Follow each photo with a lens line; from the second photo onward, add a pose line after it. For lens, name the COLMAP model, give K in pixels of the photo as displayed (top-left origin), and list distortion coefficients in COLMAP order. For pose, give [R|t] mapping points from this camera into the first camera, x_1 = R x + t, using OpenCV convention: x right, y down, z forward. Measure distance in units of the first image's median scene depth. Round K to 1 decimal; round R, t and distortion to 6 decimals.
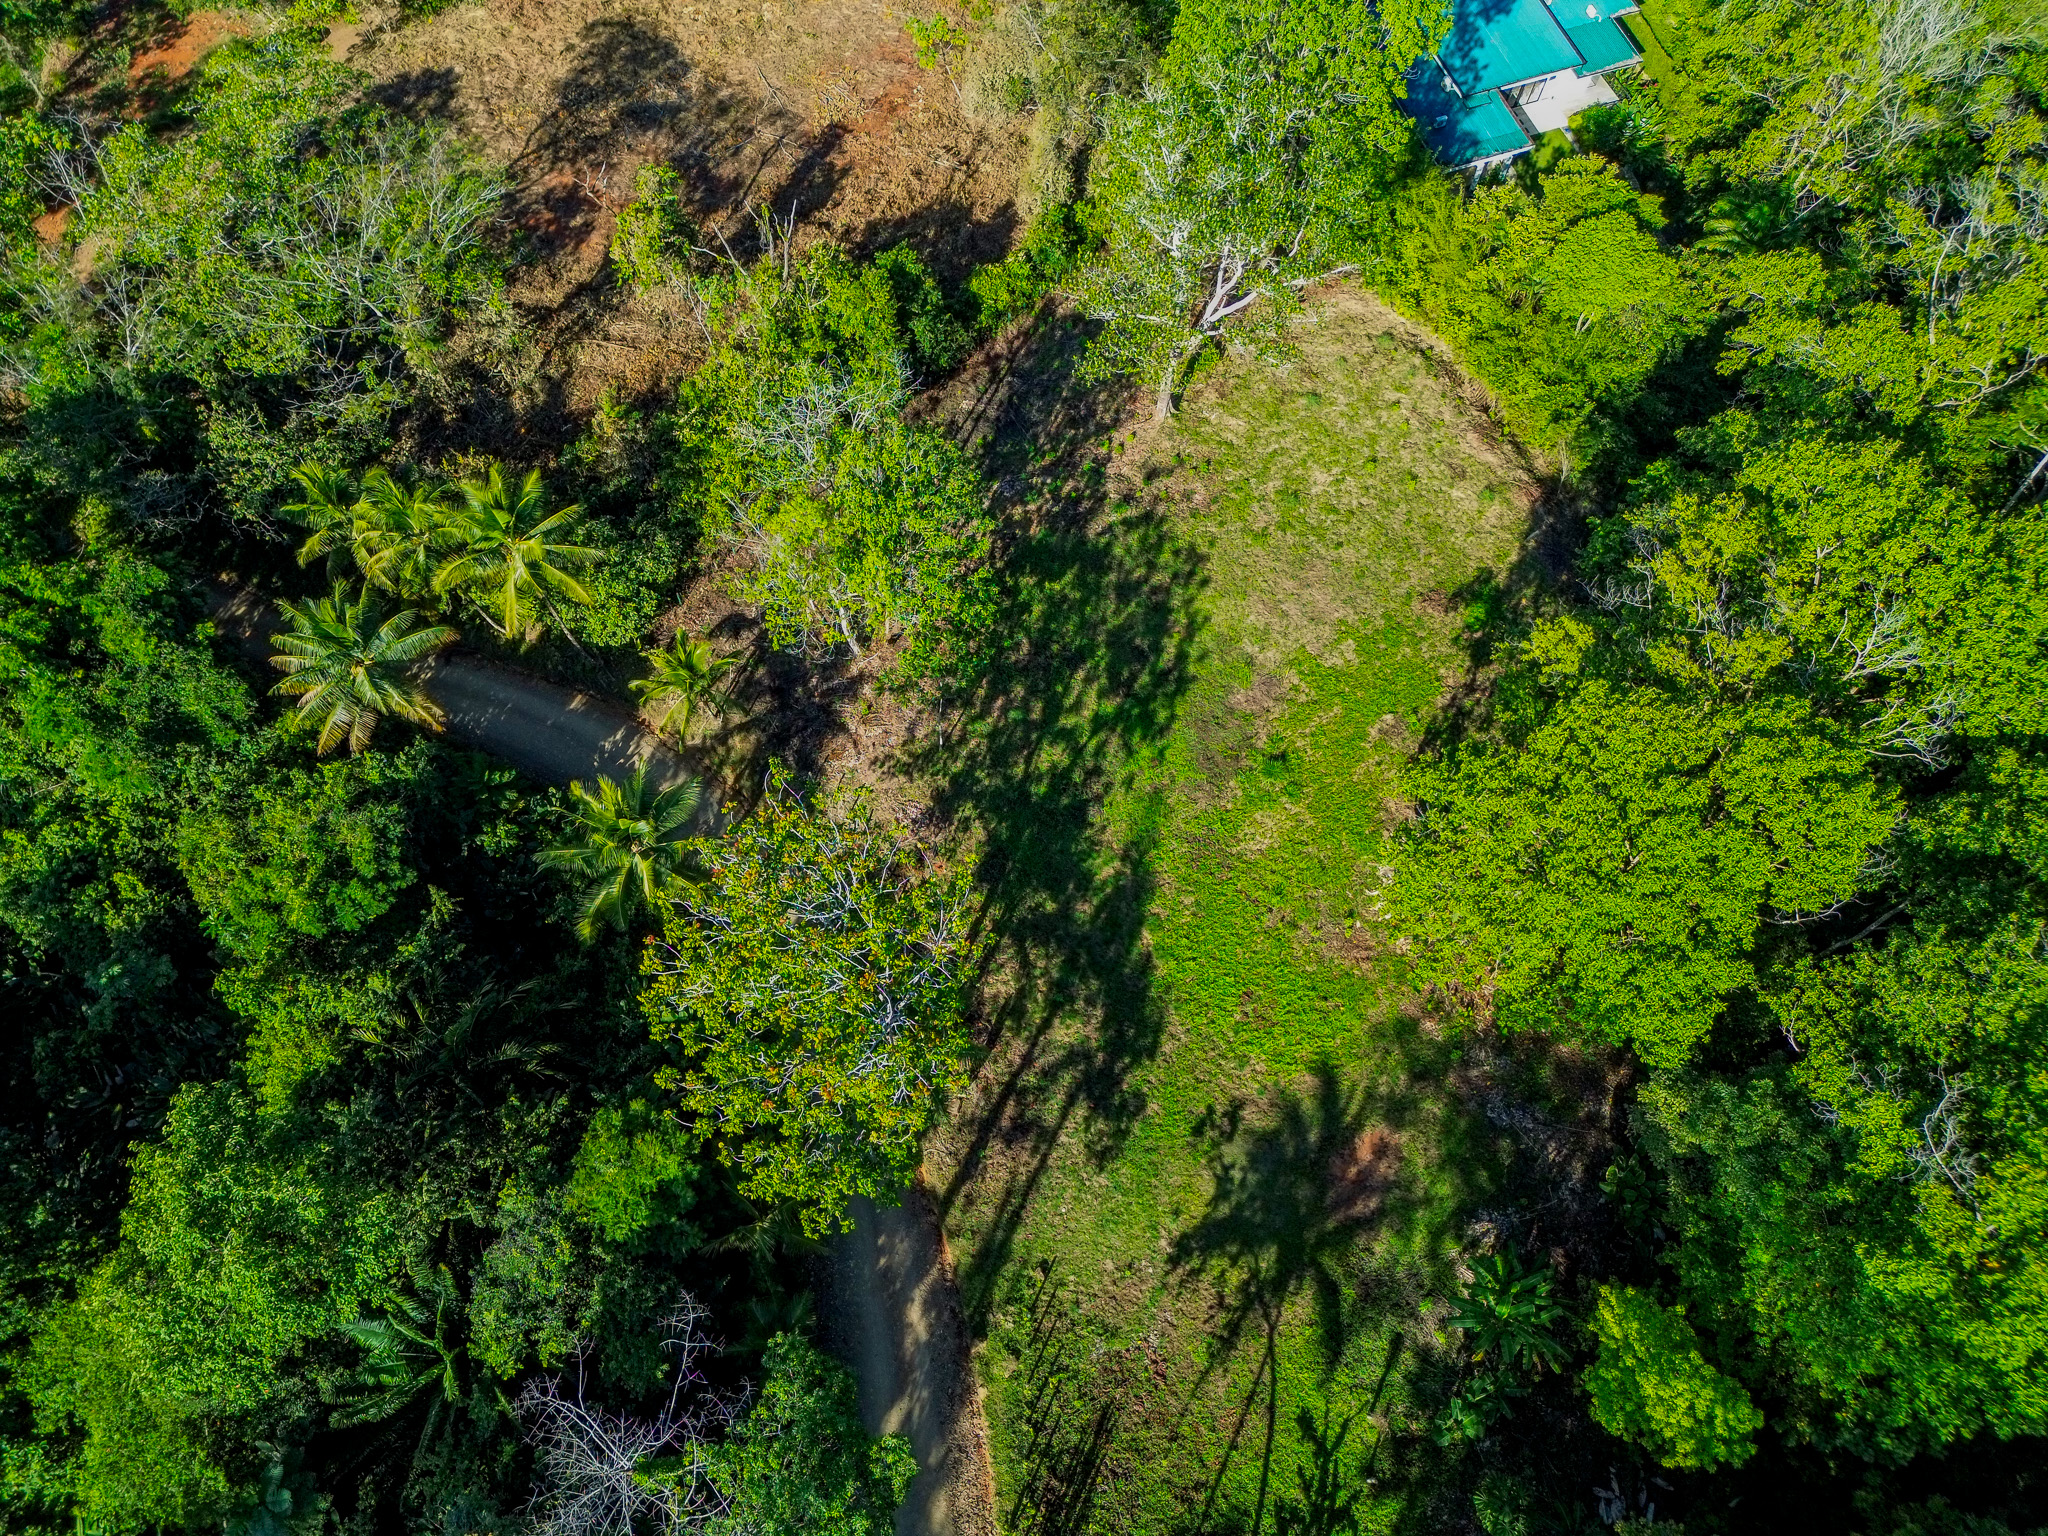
lens RADIAL K [[1440.8, 0, 1019.9], [0, 1440.8, 791.6], [0, 0, 1]] dist [0.063868, -0.063649]
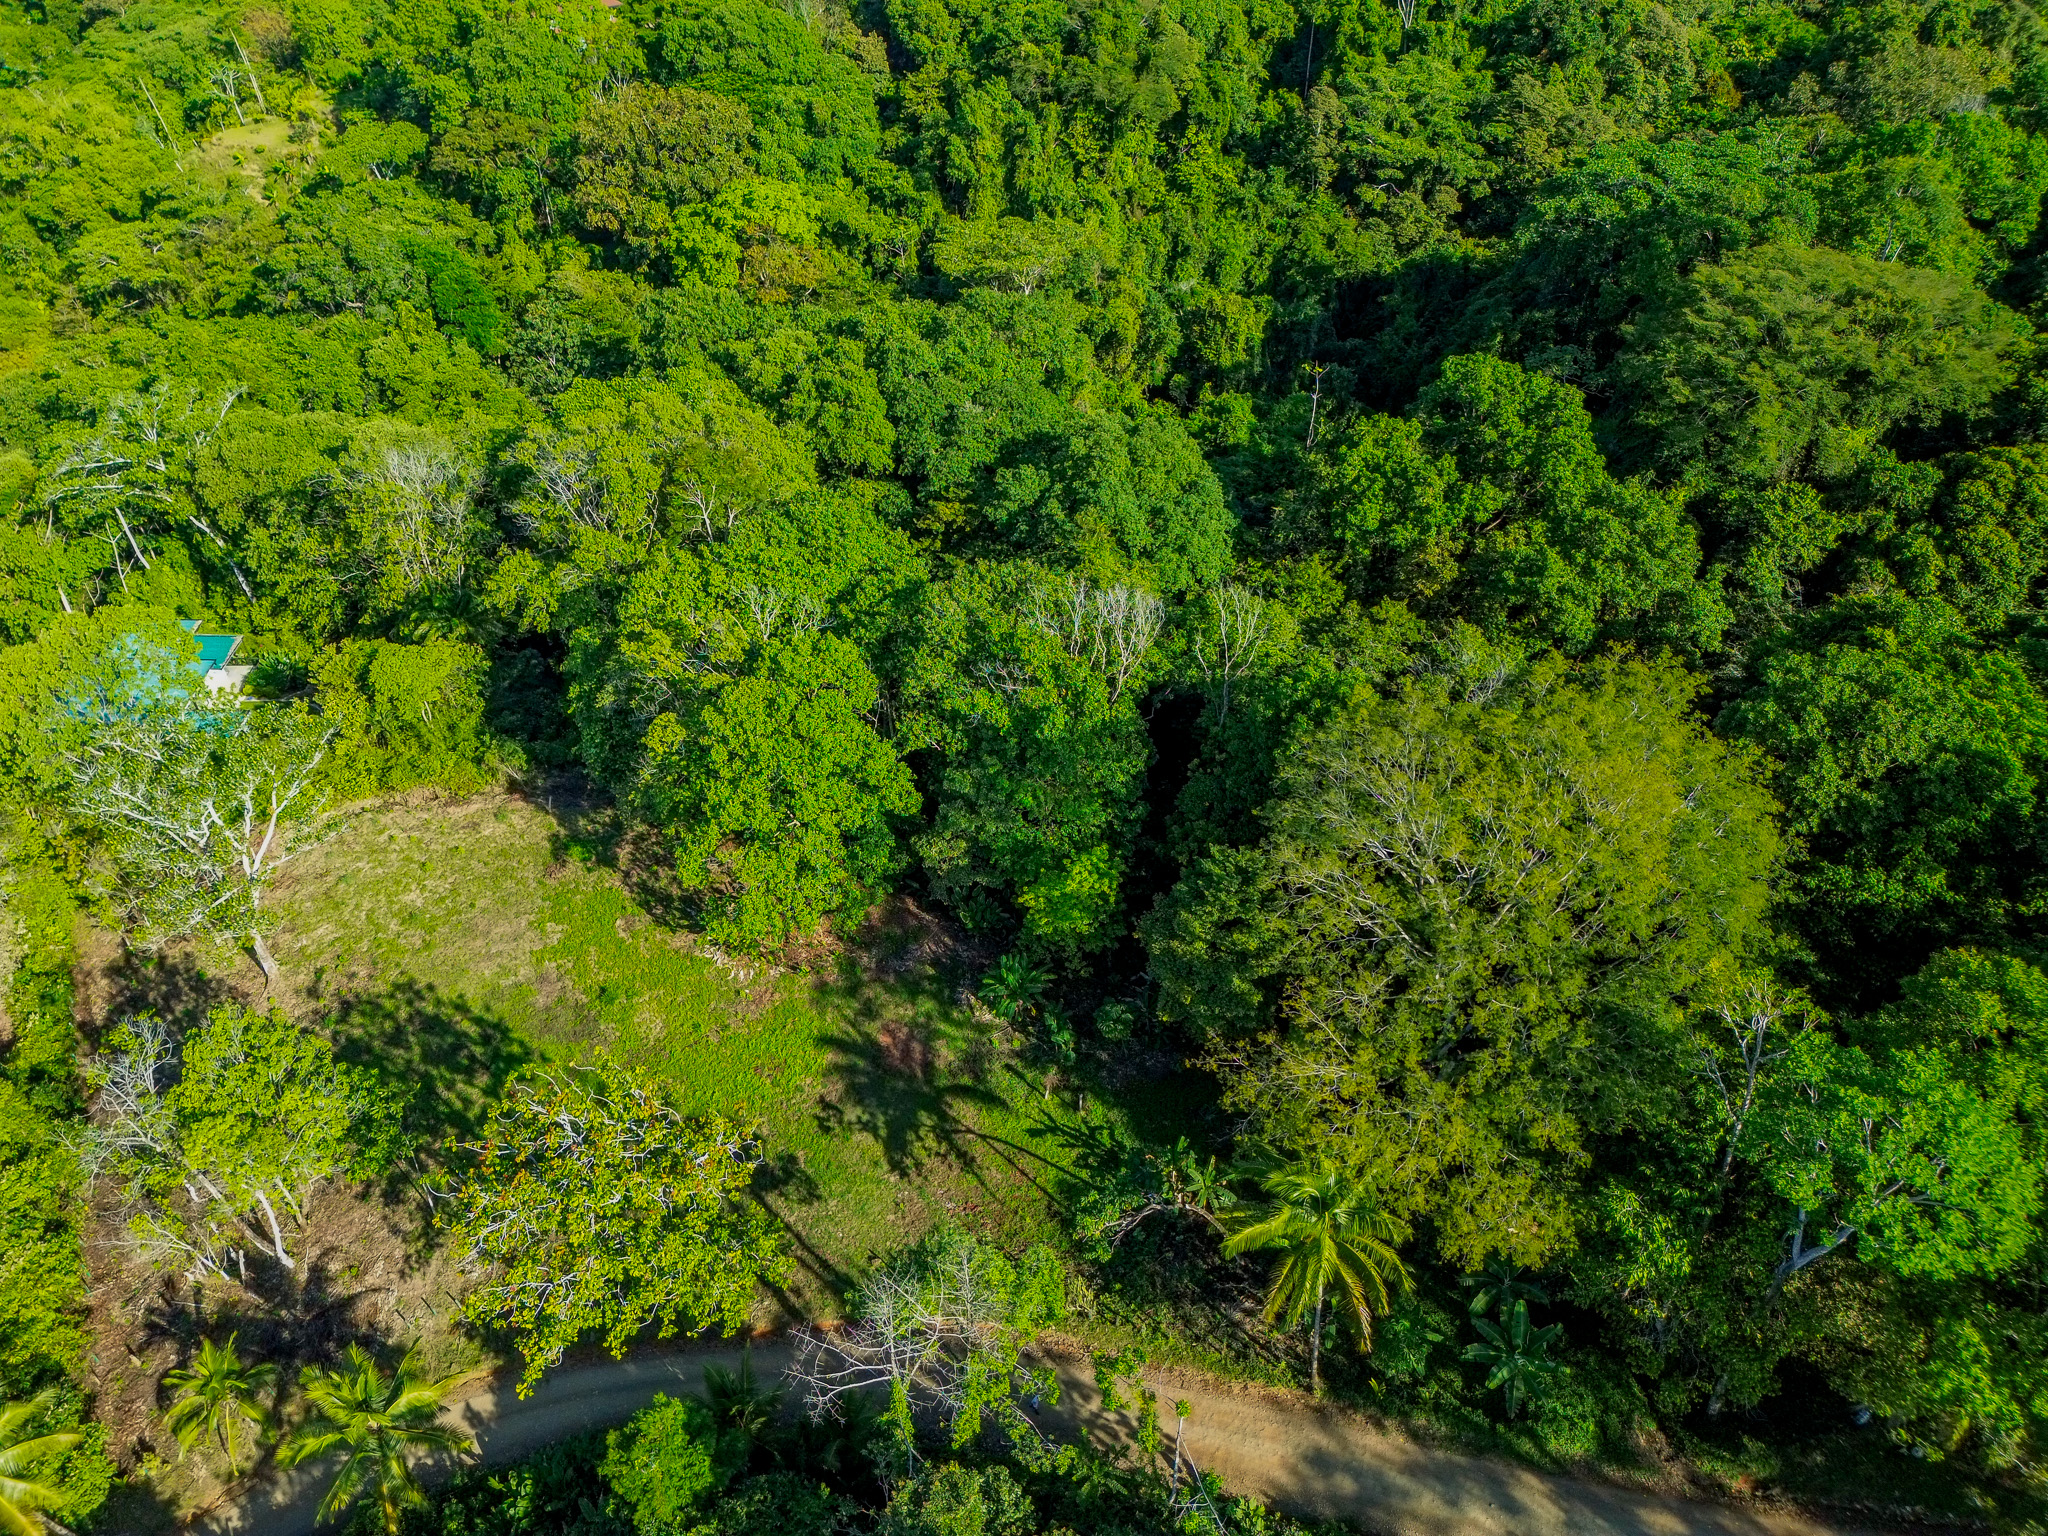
lens RADIAL K [[1440.8, 0, 1015.6], [0, 1440.8, 776.1], [0, 0, 1]] dist [0.063868, -0.063649]
pose [[0.324018, -0.636339, 0.700060, -0.488978], [0.859947, 0.506552, 0.062424, 0.120997], [-0.394339, 0.581788, 0.711350, -0.188372]]
